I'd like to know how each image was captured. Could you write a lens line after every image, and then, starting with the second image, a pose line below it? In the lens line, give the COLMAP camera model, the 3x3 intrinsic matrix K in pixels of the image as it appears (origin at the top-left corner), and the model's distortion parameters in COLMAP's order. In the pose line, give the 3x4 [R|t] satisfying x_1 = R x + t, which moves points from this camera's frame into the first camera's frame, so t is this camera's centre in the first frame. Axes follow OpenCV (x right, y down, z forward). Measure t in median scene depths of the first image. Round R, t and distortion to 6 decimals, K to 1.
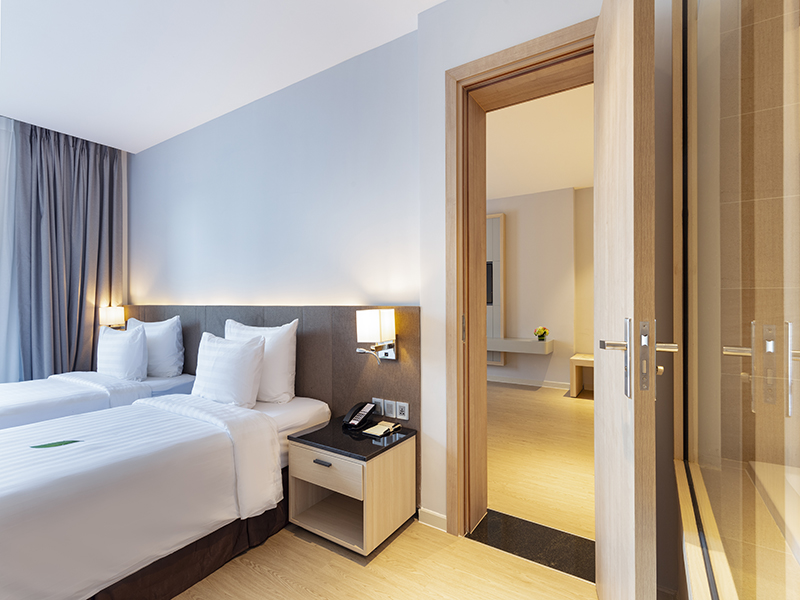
lens RADIAL K [[397.9, 0, 377.3], [0, 397.9, 304.1], [0, 0, 1]] dist [-0.000246, -0.000061]
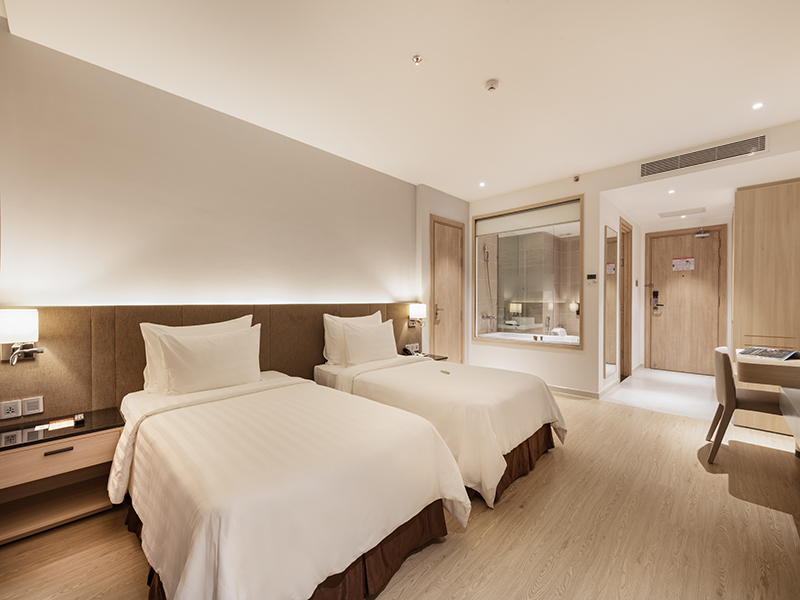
lens RADIAL K [[333.6, 0, 400.0], [0, 333.6, 300.0], [0, 0, 1]] dist [-0.002095, -0.000157]
pose [[0.166939, -0.002356, 0.985964, -1.901920], [0.000544, 0.999997, 0.002298, -0.015045], [-0.985967, 0.000153, 0.166940, 0.764264]]
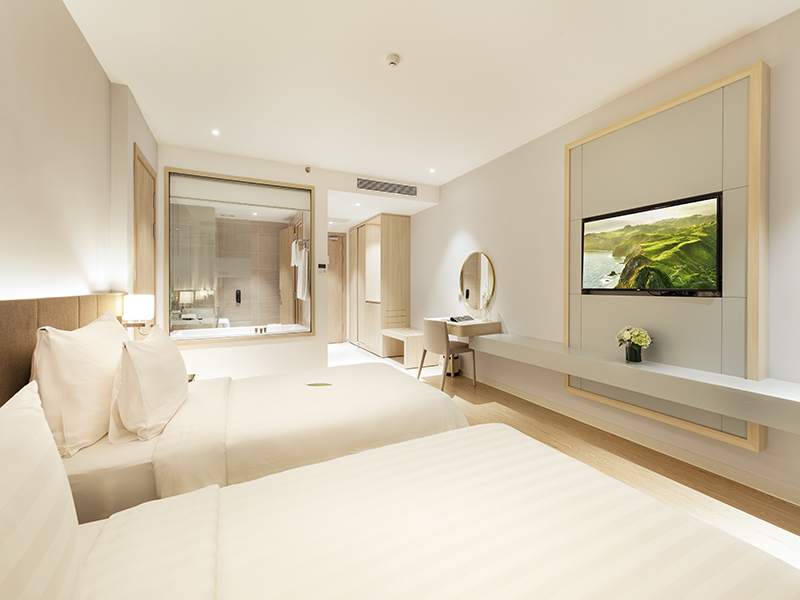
lens RADIAL K [[337.2, 0, 401.2], [0, 337.2, 283.5], [0, 0, 1]] dist [0.022497, 0.000039]
pose [[-0.880348, 0.000641, 0.474328, -1.310029], [-0.003271, 0.999967, -0.007421, -0.020250], [-0.474317, -0.008085, -0.880317, 1.536983]]
